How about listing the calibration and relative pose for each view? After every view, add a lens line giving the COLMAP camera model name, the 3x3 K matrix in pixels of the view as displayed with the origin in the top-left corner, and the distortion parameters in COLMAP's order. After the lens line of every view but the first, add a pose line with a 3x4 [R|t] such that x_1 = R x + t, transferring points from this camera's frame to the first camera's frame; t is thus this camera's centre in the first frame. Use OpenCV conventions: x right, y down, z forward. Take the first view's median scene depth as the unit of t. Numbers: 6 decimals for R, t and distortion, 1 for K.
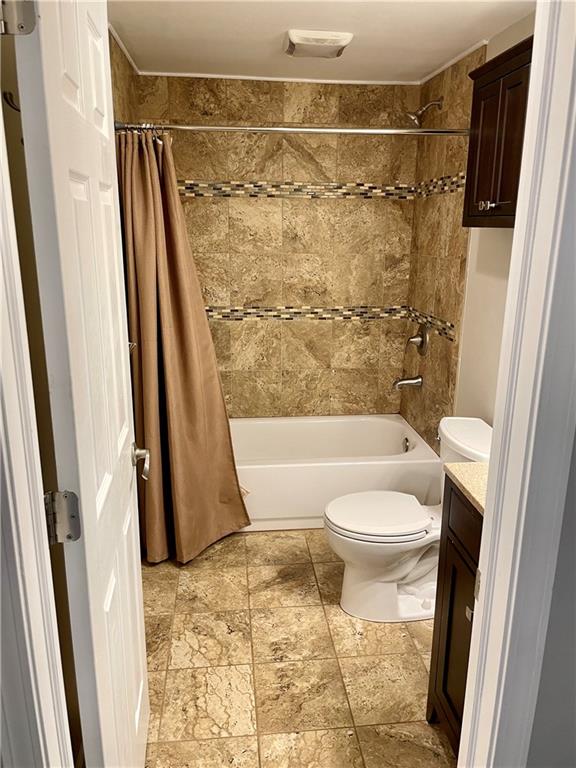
lens RADIAL K [[587.8, 0, 290.0], [0, 587.8, 381.0], [0, 0, 1]] dist [0.085796, -0.101612]
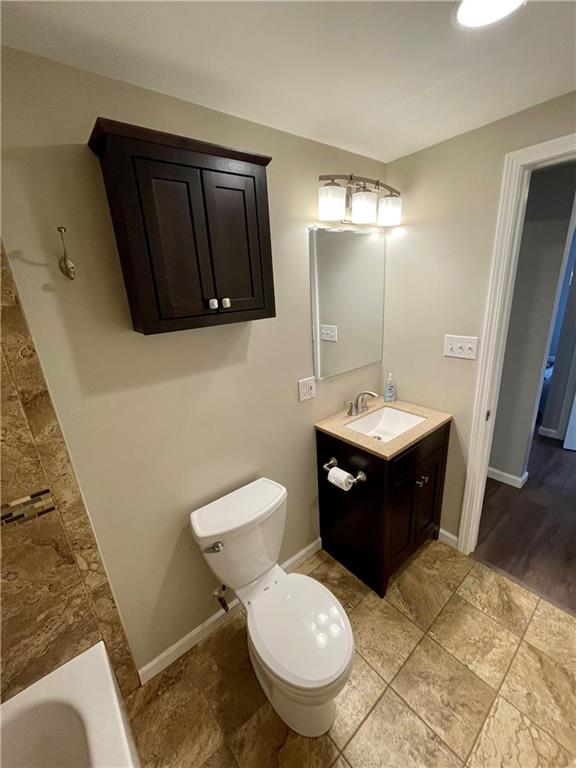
lens RADIAL K [[308.1, 0, 288.0], [0, 308.1, 384.0], [0, 0, 1]] dist [-0.001835, -0.000777]
pose [[-0.543779, -0.234000, 0.805946, -0.104258], [0.277650, 0.856100, 0.435894, -0.229690], [-0.791969, 0.460801, -0.400559, 0.733601]]
